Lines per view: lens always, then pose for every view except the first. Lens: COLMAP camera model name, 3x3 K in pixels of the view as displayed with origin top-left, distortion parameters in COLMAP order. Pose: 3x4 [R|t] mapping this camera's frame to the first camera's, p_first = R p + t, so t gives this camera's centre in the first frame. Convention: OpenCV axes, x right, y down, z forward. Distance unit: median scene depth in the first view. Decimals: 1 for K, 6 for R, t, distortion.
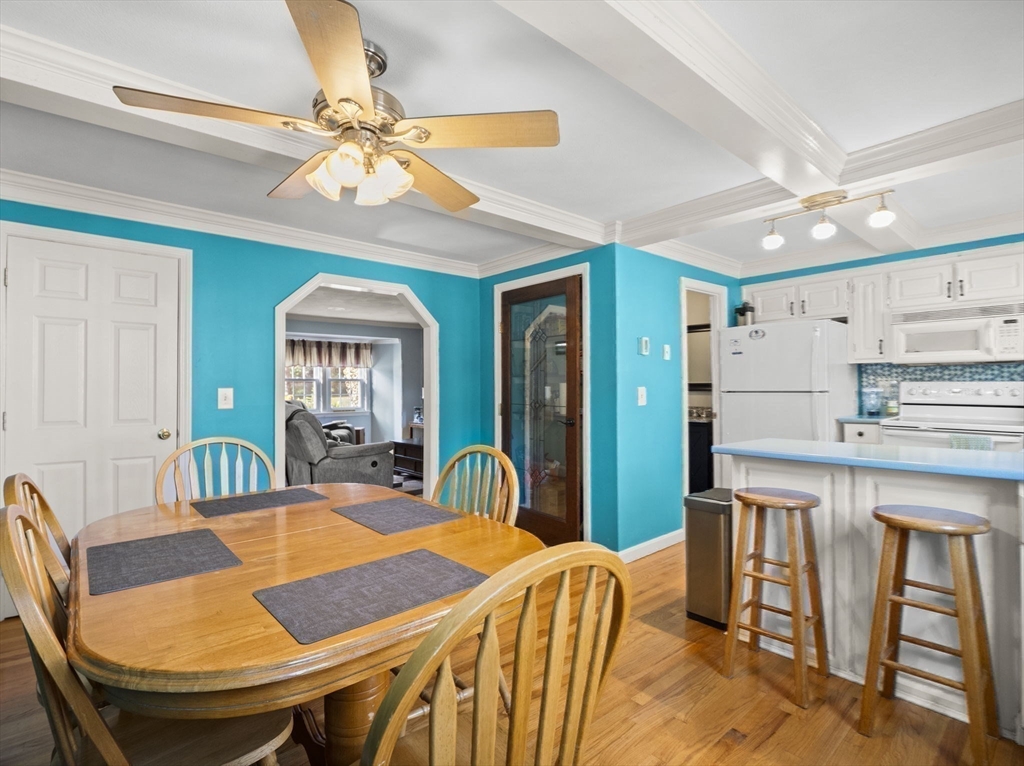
lens RADIAL K [[503.8, 0, 508.9], [0, 503.8, 383.0], [0, 0, 1]] dist [-0.003524, -0.001335]
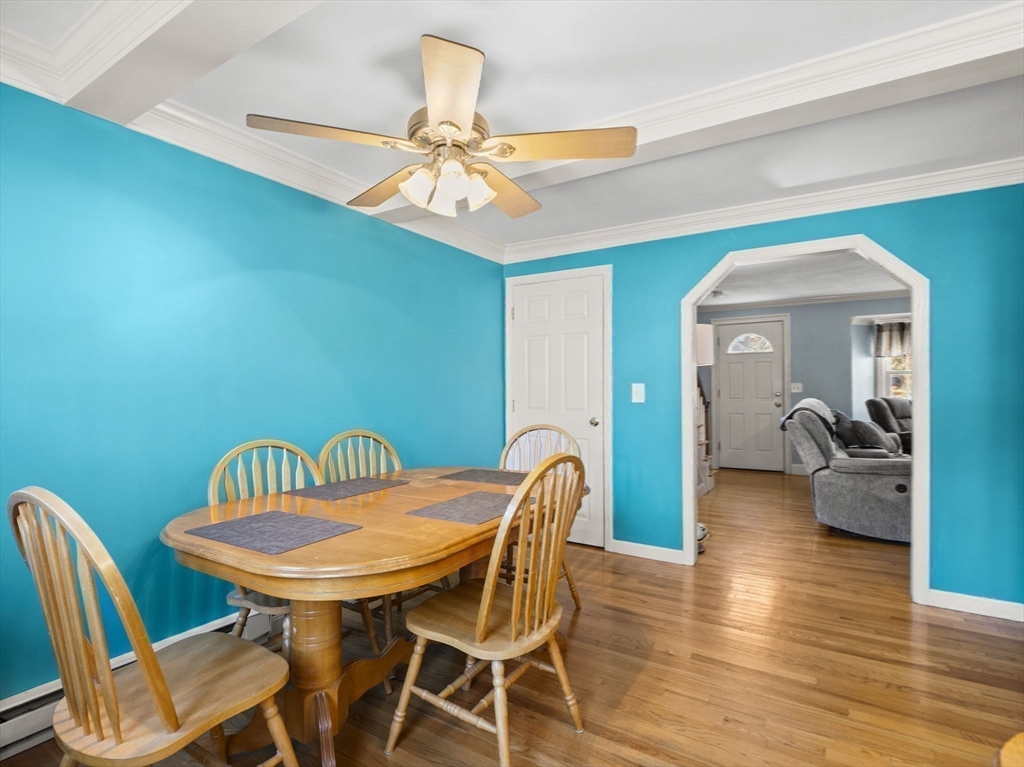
lens RADIAL K [[518.4, 0, 510.5], [0, 518.4, 386.3], [0, 0, 1]] dist [-0.007242, -0.001043]
pose [[0.297250, -0.001482, -0.954799, 0.320342], [0.015177, 0.999880, 0.003173, 0.006161], [0.954679, -0.015435, 0.297237, 0.306406]]
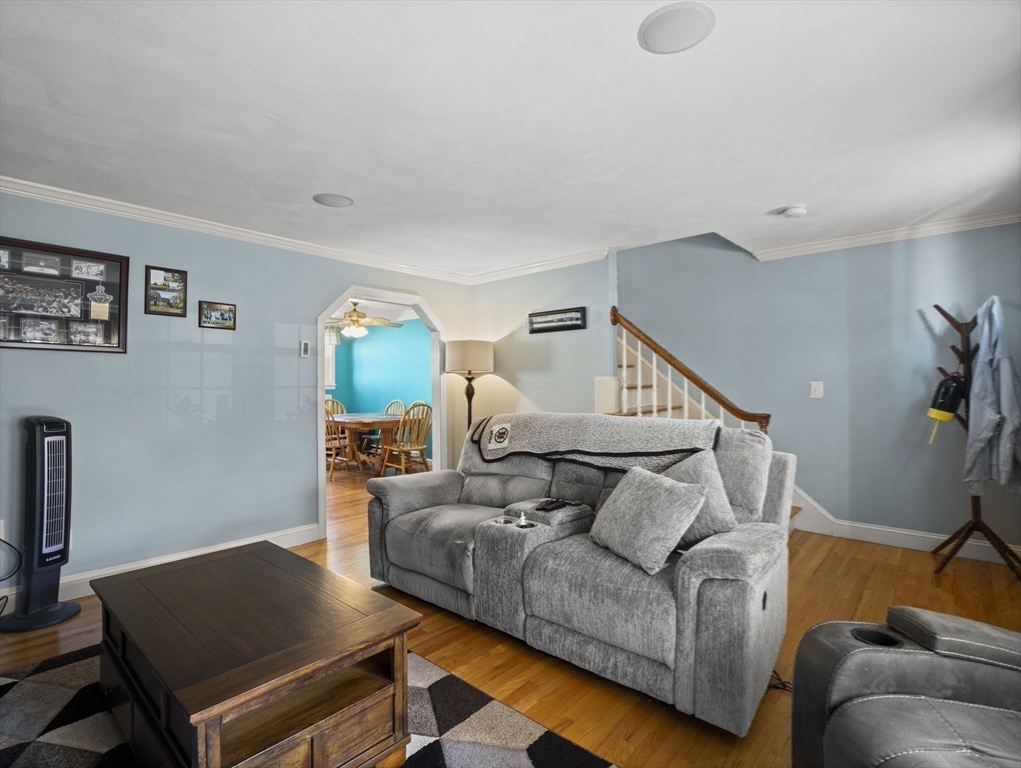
lens RADIAL K [[502.3, 0, 507.4], [0, 502.3, 384.0], [0, 0, 1]] dist [-0.003524, -0.001335]
pose [[-0.993251, 0.007649, -0.115733, -0.416472], [0.008118, 0.999961, -0.003578, 0.011293], [0.115701, -0.004493, -0.993274, 2.003888]]
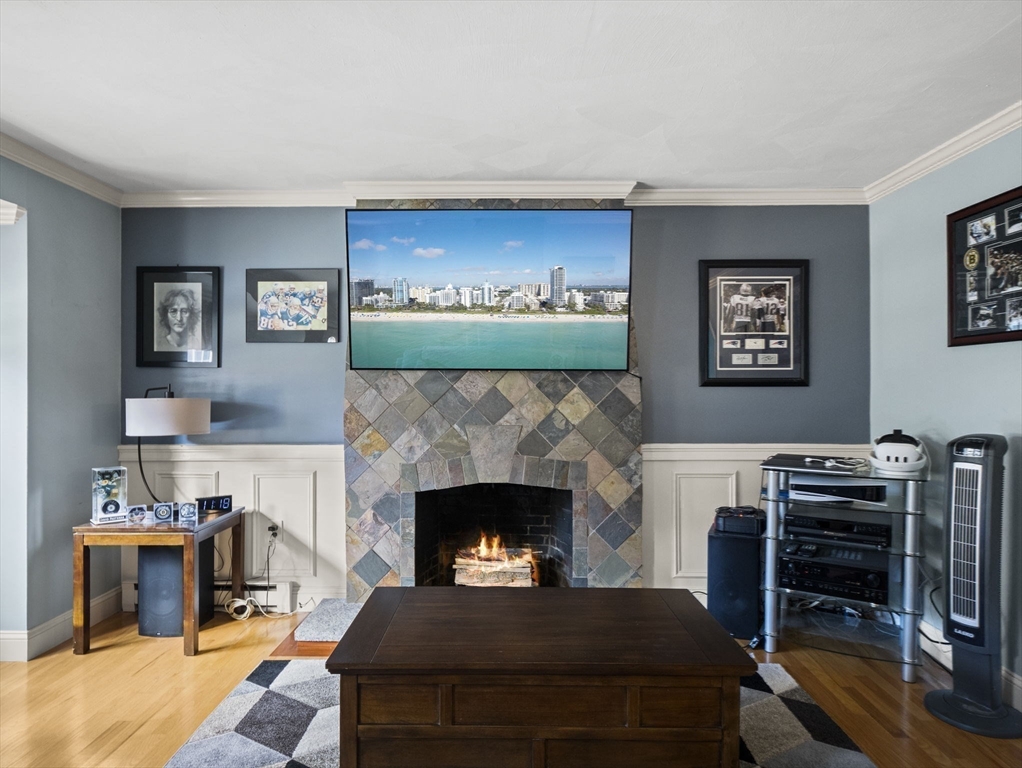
lens RADIAL K [[597.8, 0, 513.0], [0, 597.8, 395.9], [0, 0, 1]] dist [-0.001115, -0.000089]
pose [[0.662273, 0.013724, 0.749137, -0.575977], [-0.008582, 0.999906, -0.010731, 0.023083], [-0.749213, 0.000678, 0.662329, 1.275346]]
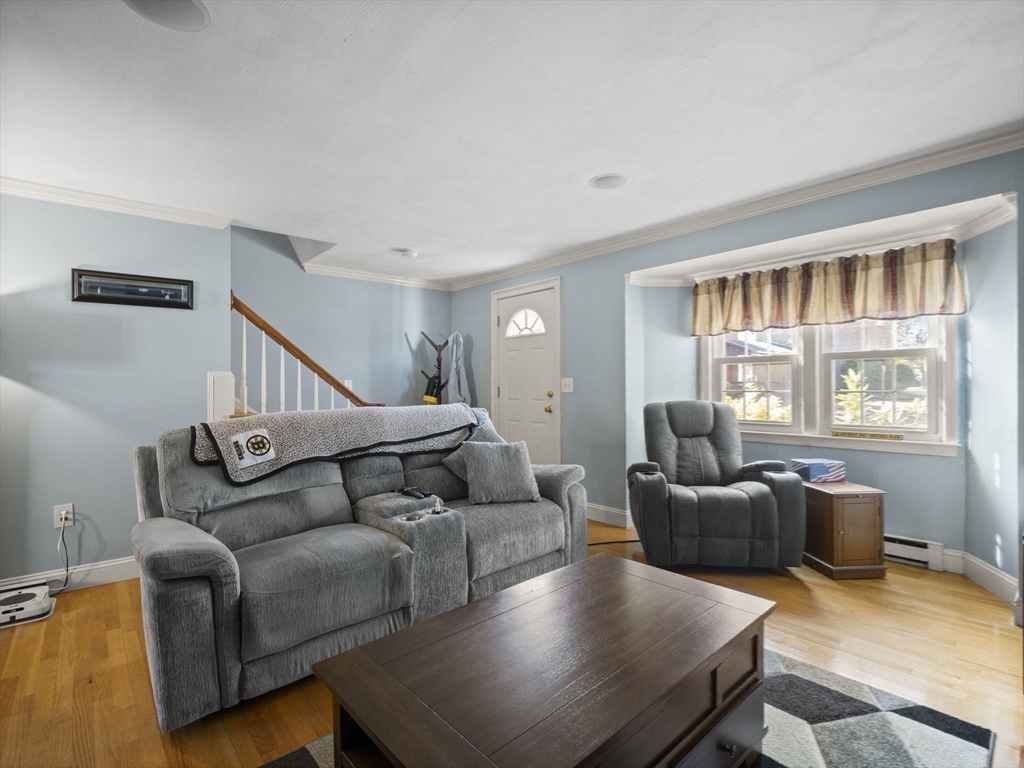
lens RADIAL K [[503.8, 0, 508.9], [0, 503.8, 384.0], [0, 0, 1]] dist [-0.003524, -0.001335]
pose [[0.020389, 0.005947, -0.999774, 0.102440], [0.017216, 0.999832, 0.006299, 0.018678], [0.999644, -0.017340, 0.020283, 1.494863]]
